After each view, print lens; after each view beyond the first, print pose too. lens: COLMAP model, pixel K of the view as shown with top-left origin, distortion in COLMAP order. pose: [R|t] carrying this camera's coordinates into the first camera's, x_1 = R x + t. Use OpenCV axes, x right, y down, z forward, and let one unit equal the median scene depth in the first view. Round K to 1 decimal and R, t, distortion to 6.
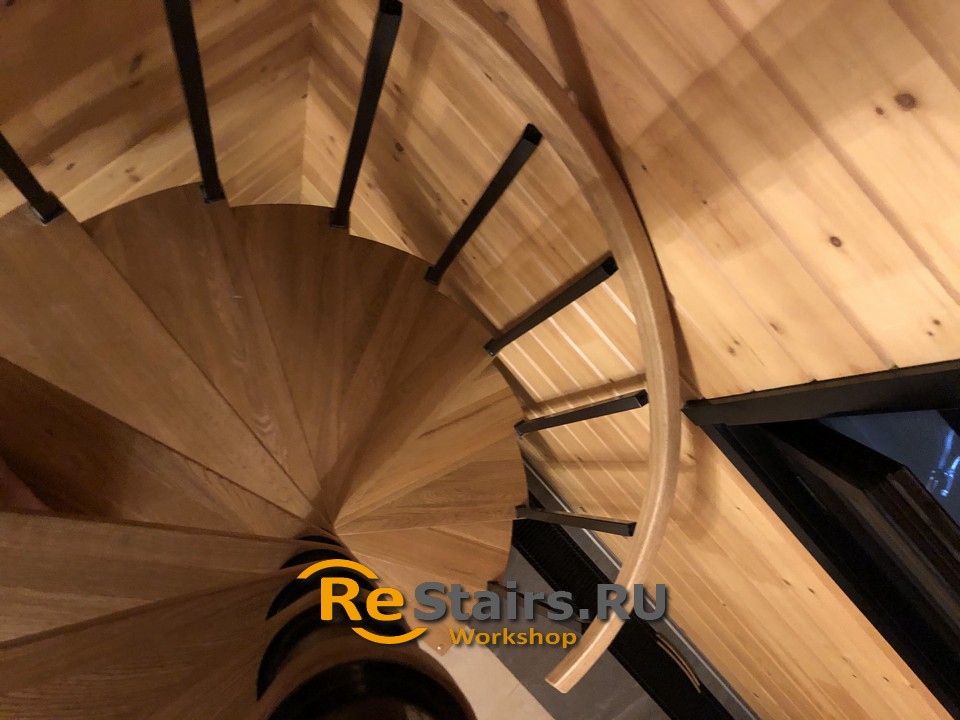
lens RADIAL K [[769.6, 0, 513.4], [0, 769.6, 358.7], [0, 0, 1]] dist [0.009271, -0.013134]
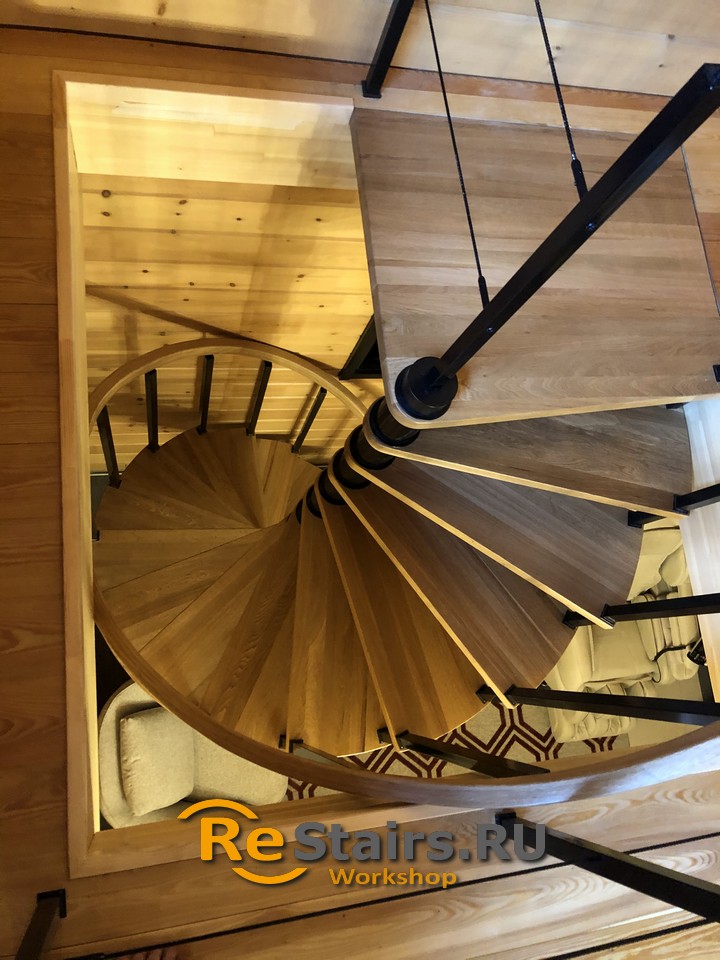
lens RADIAL K [[769.6, 0, 372.3], [0, 769.6, 479.6], [0, 0, 1]] dist [0.009271, -0.013134]
pose [[0.634457, -0.768628, 0.081703, -0.112216], [0.749458, 0.637588, 0.178311, -0.072198], [-0.189148, -0.051898, 0.980576, -1.154005]]
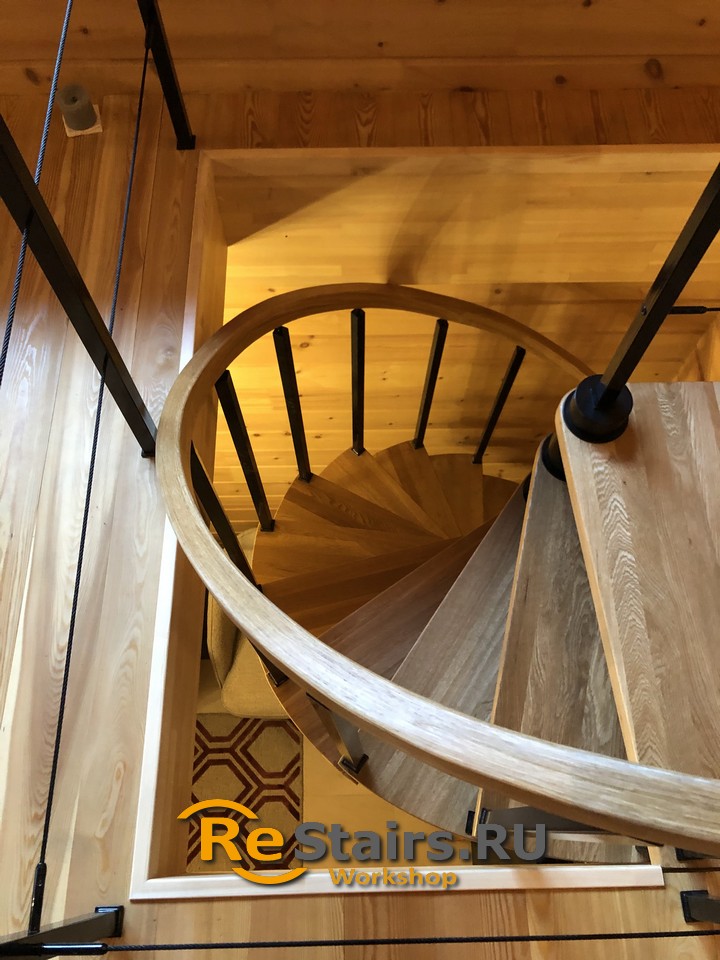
lens RADIAL K [[774.3, 0, 365.4], [0, 774.3, 477.9], [0, 0, 1]] dist [0.008630, -0.002932]
pose [[0.708335, 0.481591, -0.516074, 0.399813], [-0.642812, 0.742158, -0.189721, 0.471030], [0.291641, 0.466125, 0.835268, -1.020515]]
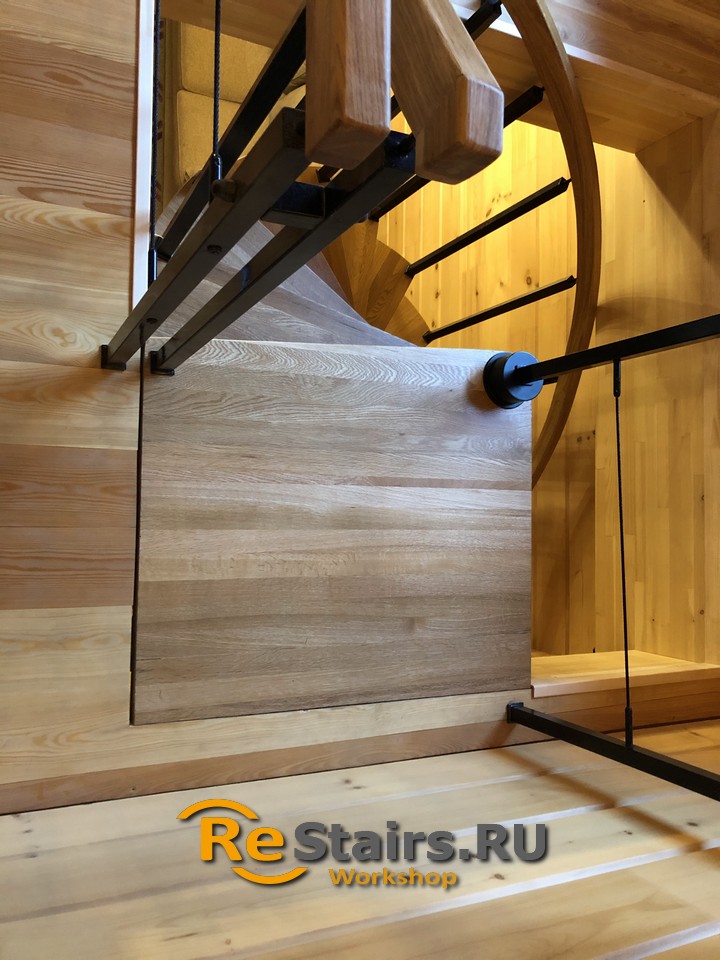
lens RADIAL K [[789.3, 0, 372.3], [0, 789.3, 481.4], [0, 0, 1]] dist [0.053144, -0.072608]
pose [[-0.479121, 0.659273, -0.579484, 0.875554], [-0.713830, -0.676836, -0.179830, 0.301351], [-0.510773, 0.327493, 0.794896, -0.930169]]
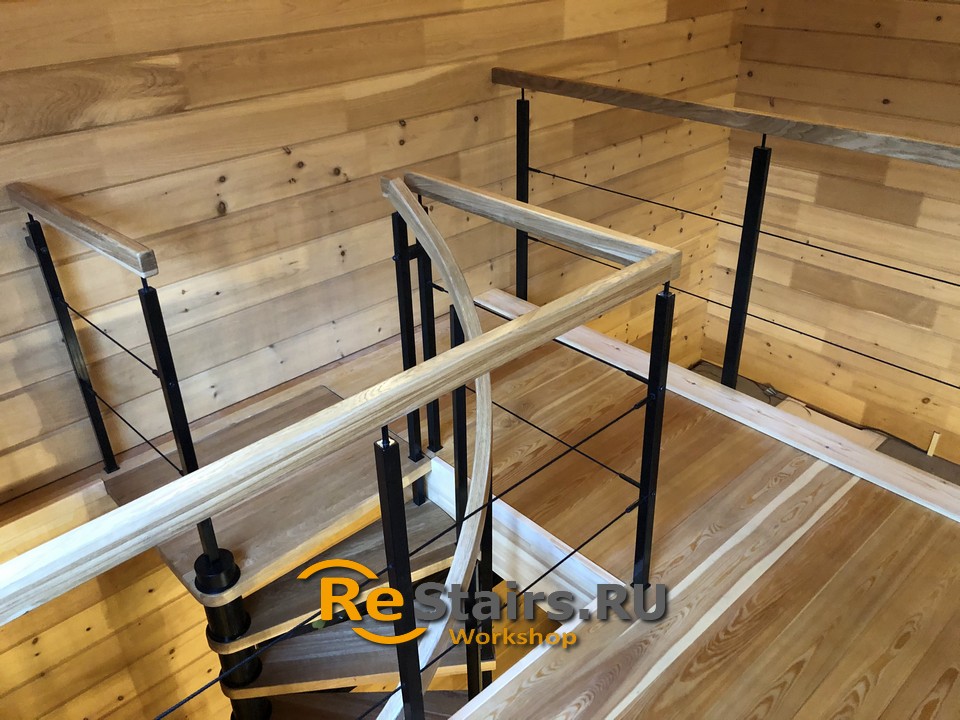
lens RADIAL K [[785.3, 0, 476.3], [0, 785.3, 348.5], [0, 0, 1]] dist [0.000846, -0.006065]
pose [[0.012038, -0.716593, 0.697388, -0.556758], [0.994194, 0.083157, 0.068286, 0.388825], [-0.106926, 0.692517, 0.713433, -1.495358]]
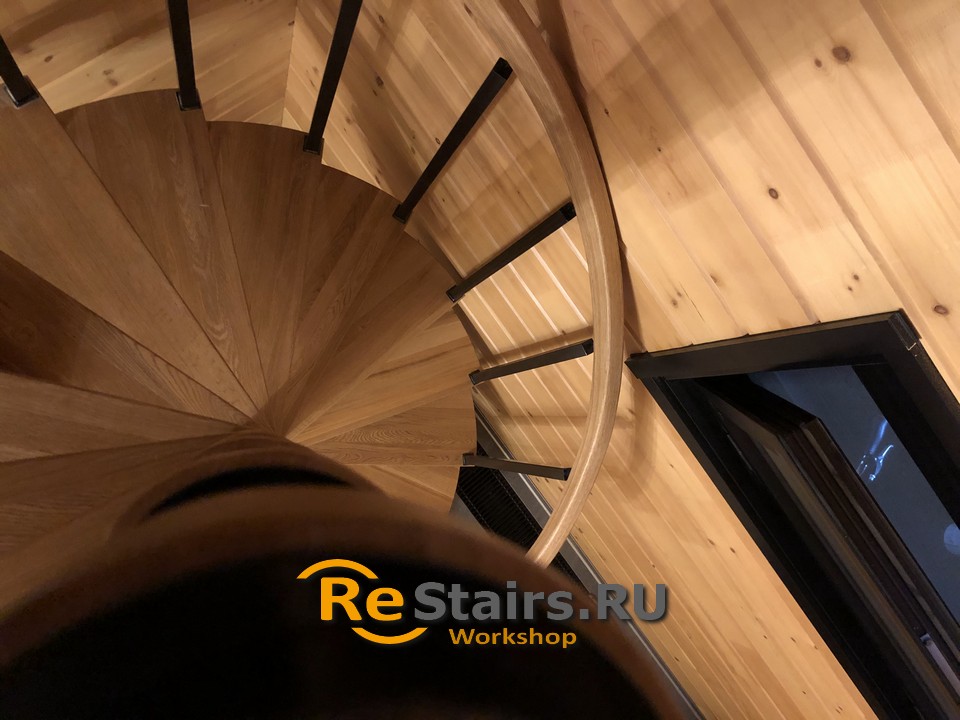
lens RADIAL K [[770.9, 0, 506.1], [0, 770.9, 361.9], [0, 0, 1]] dist [-0.004090, 0.002808]
pose [[0.994631, 0.099460, 0.028591, 0.030225], [-0.100364, 0.994432, 0.032112, 0.051502], [-0.025238, -0.034809, 0.999075, -0.033850]]
